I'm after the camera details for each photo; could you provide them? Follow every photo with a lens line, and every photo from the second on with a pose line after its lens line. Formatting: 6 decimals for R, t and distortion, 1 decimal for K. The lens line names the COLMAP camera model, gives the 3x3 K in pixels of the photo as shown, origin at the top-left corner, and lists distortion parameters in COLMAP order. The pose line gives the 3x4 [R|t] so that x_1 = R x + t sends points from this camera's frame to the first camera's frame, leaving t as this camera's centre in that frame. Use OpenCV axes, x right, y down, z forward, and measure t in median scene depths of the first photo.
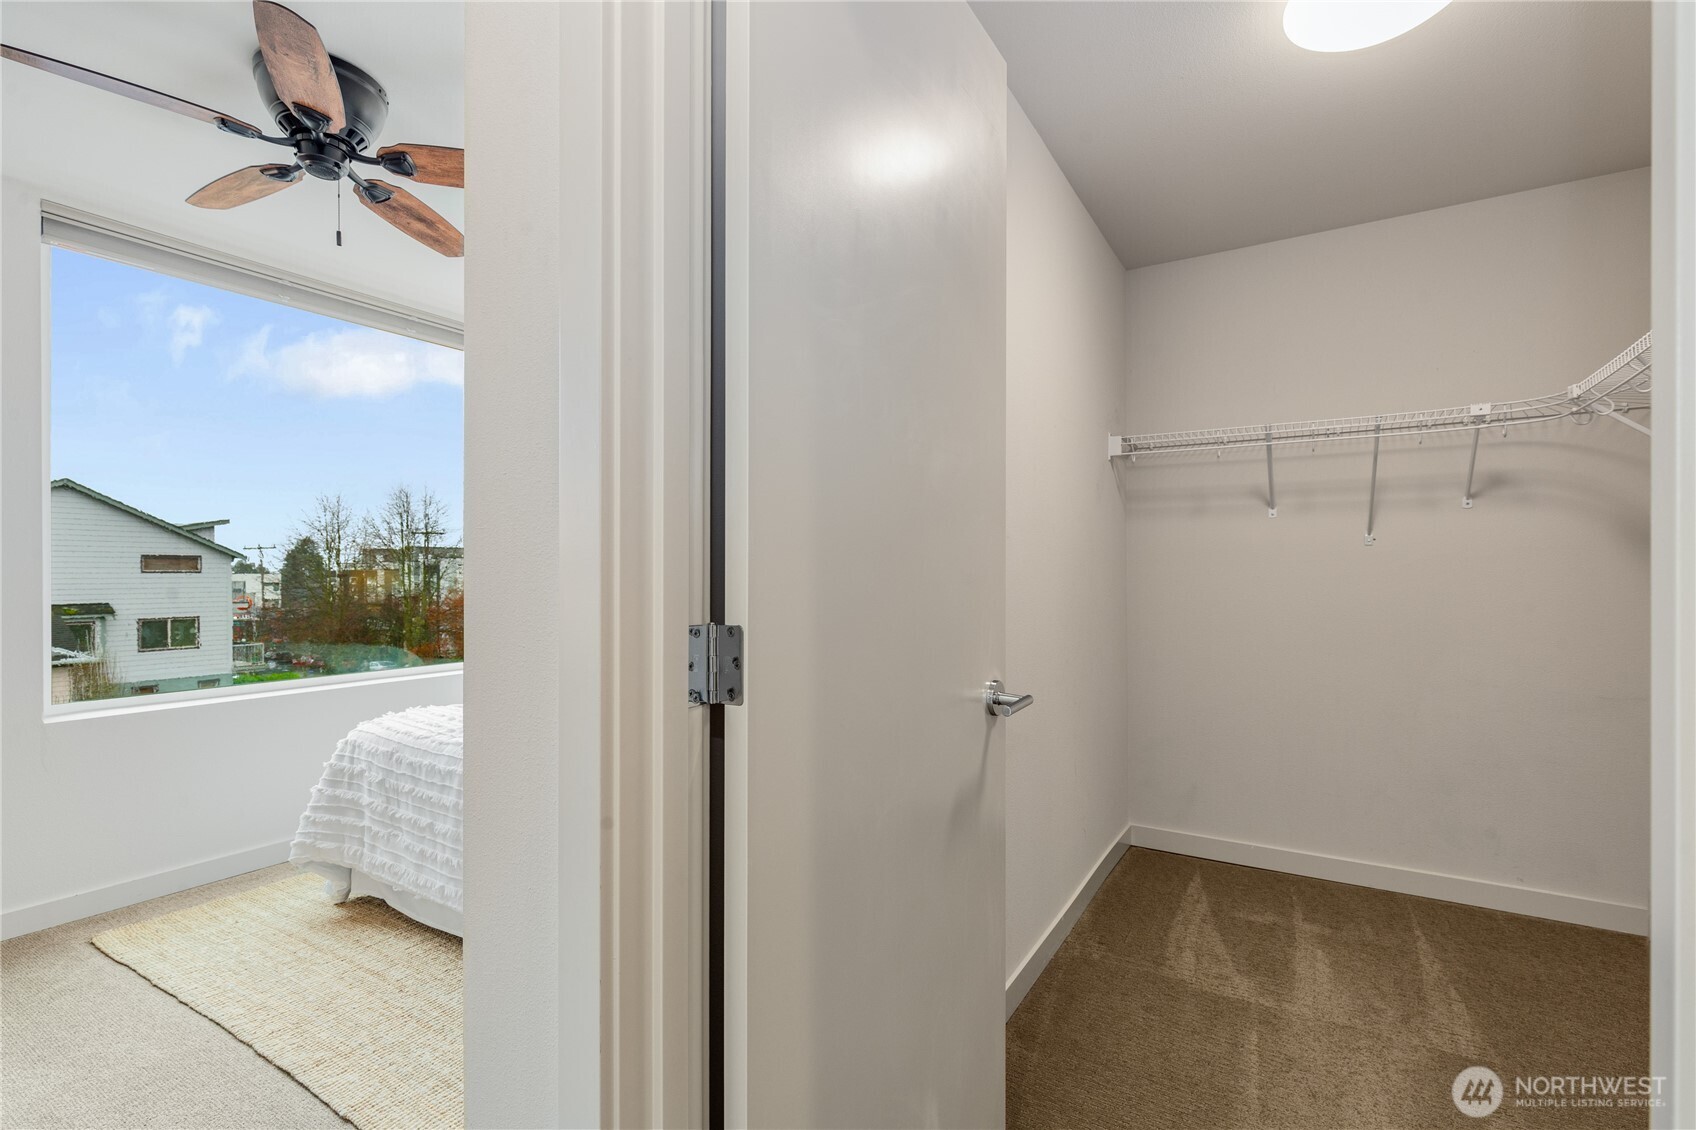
lens RADIAL K [[758.2, 0, 851.5], [0, 758.2, 583.4], [0, 0, 1]] dist [0.000971, 0.000038]
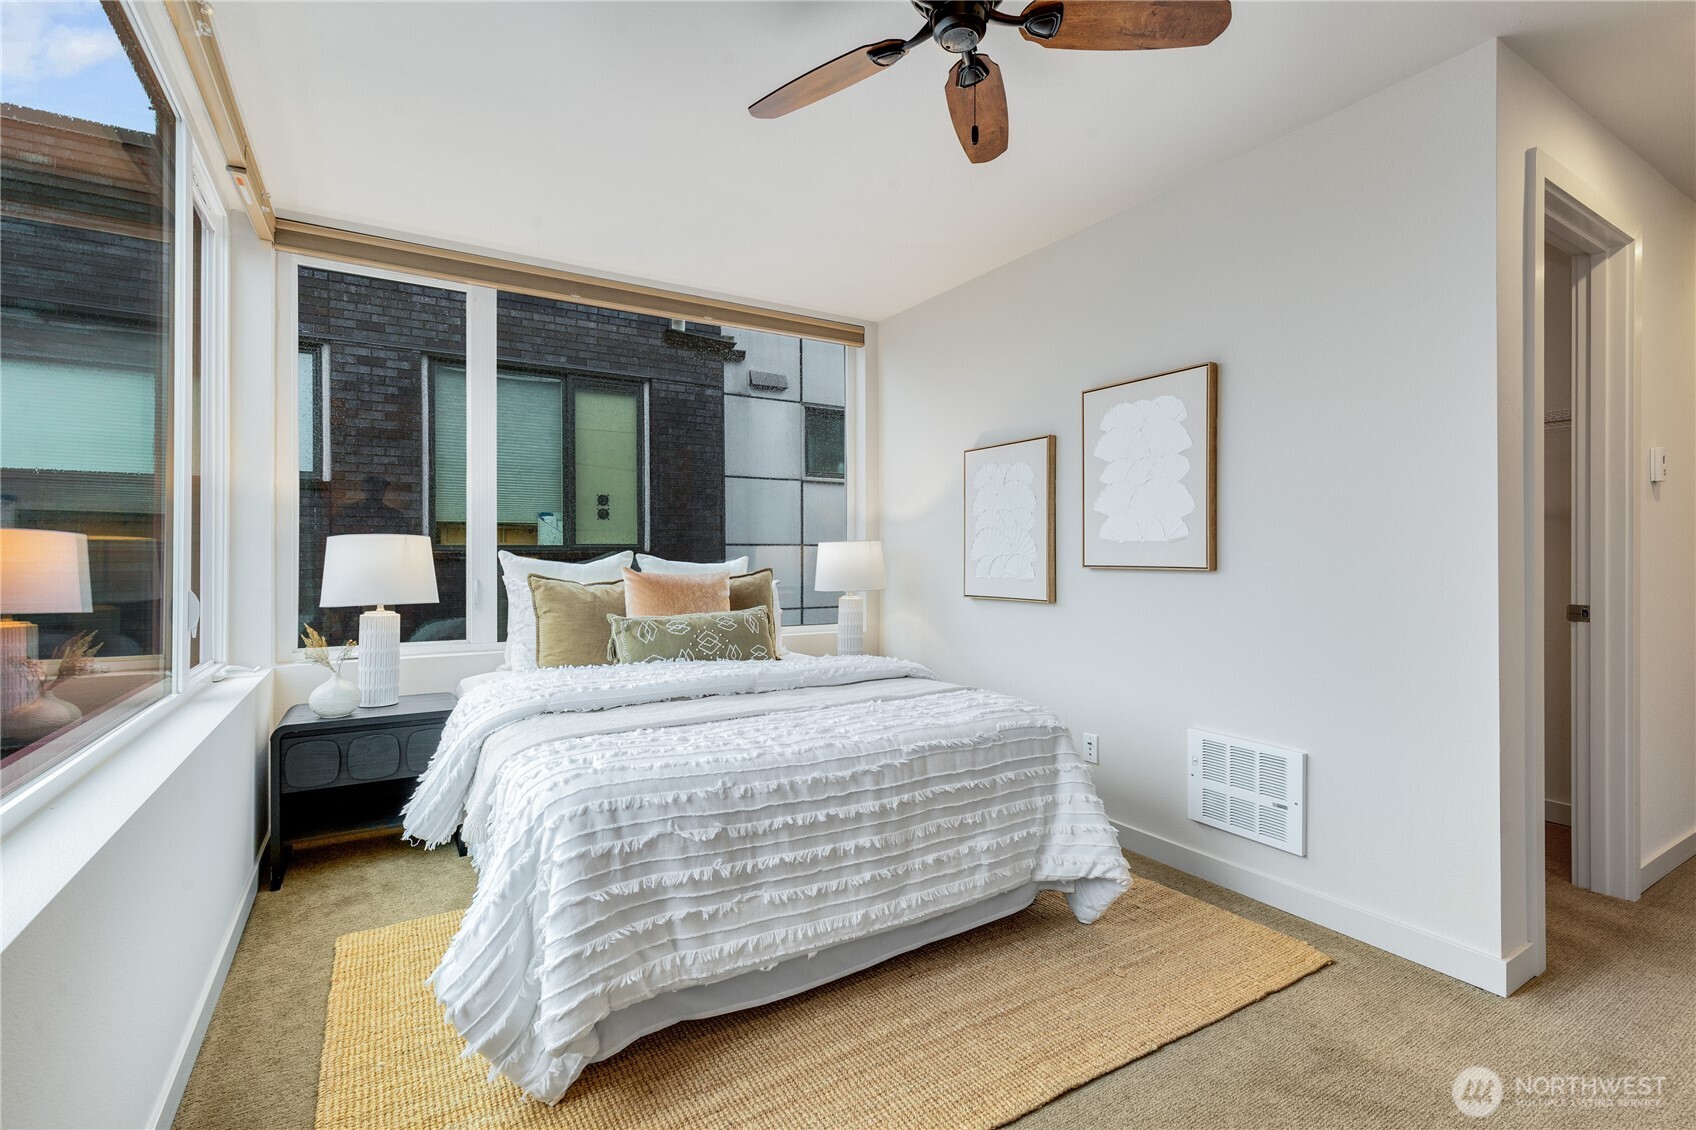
lens RADIAL K [[768.2, 0, 849.7], [0, 768.2, 555.5], [0, 0, 1]] dist [-0.000059, -0.000048]
pose [[0.459446, 0.002832, 0.888201, -1.152388], [0.000857, 0.999993, -0.003631, 0.012707], [-0.888205, 0.002430, 0.459441, 0.563986]]
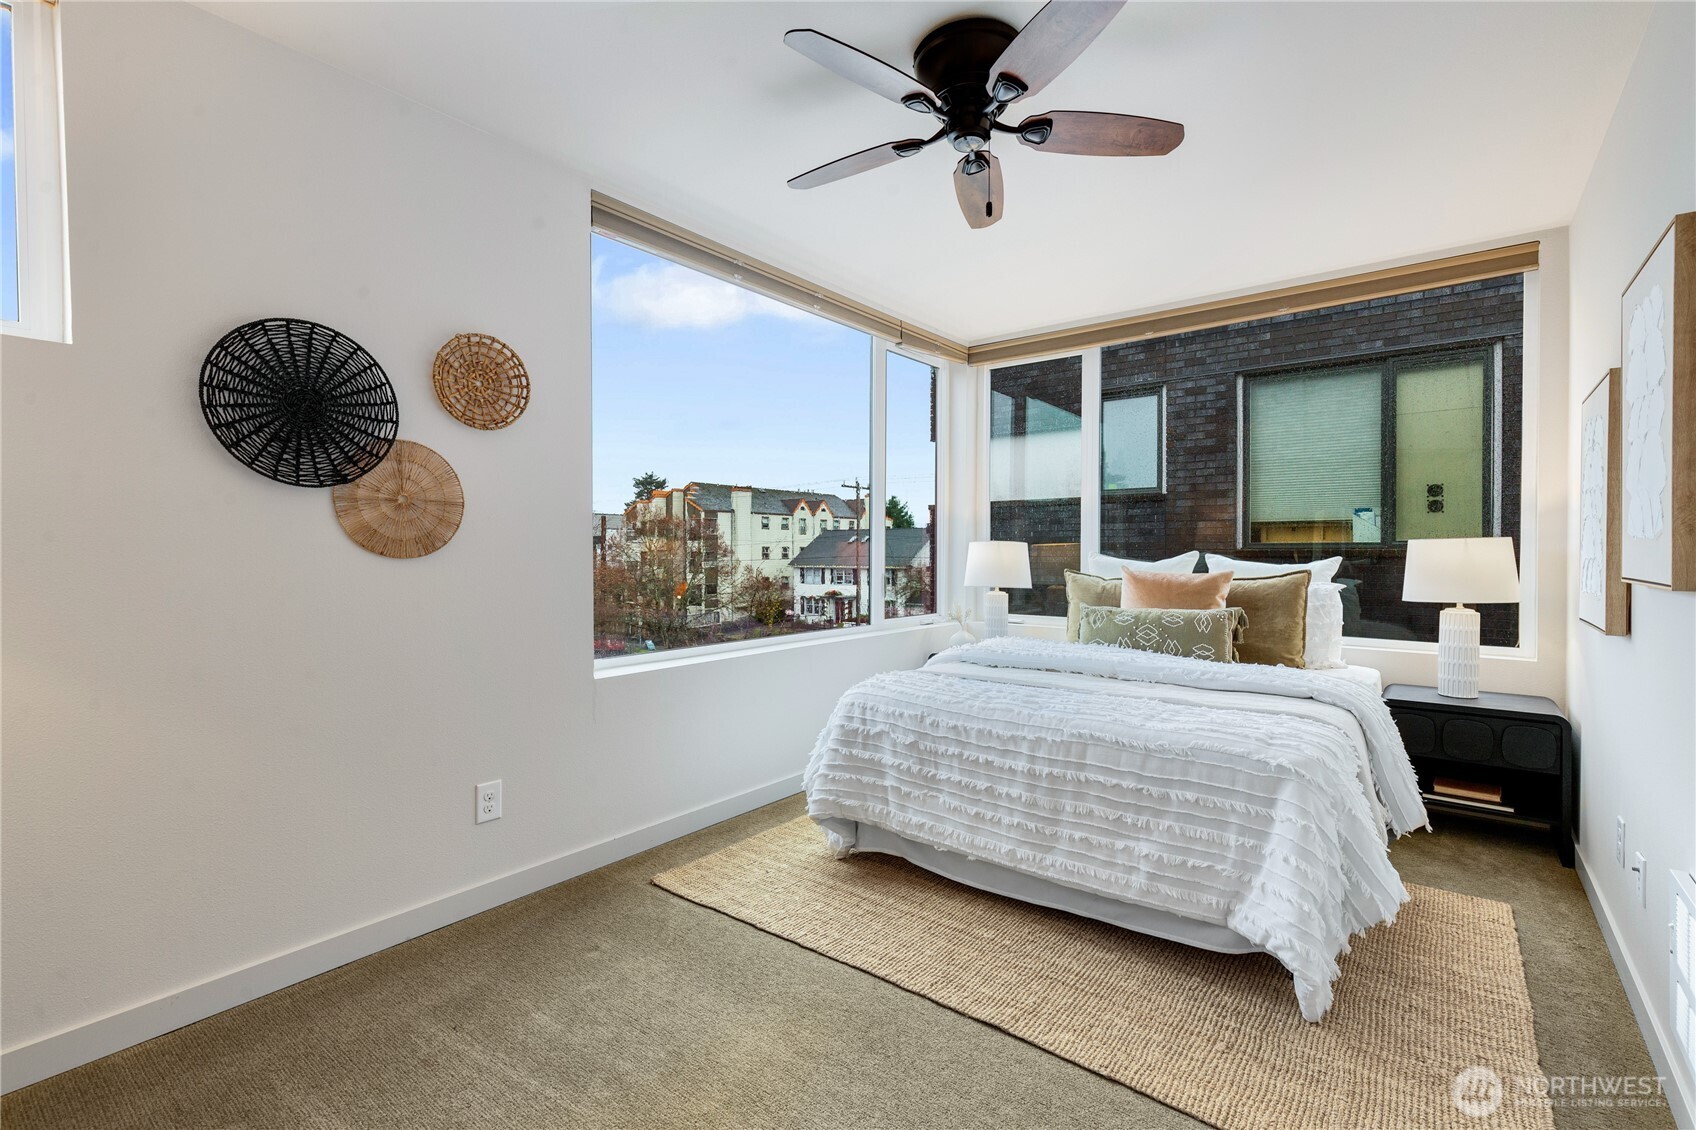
lens RADIAL K [[751.9, 0, 864.9], [0, 751.9, 560.8], [0, 0, 1]] dist [0.001331, 0.000040]
pose [[0.993573, 0.005225, -0.113072, -0.557435], [-0.003867, 0.999918, 0.012222, 0.001643], [0.113127, -0.011707, 0.993512, -0.015585]]
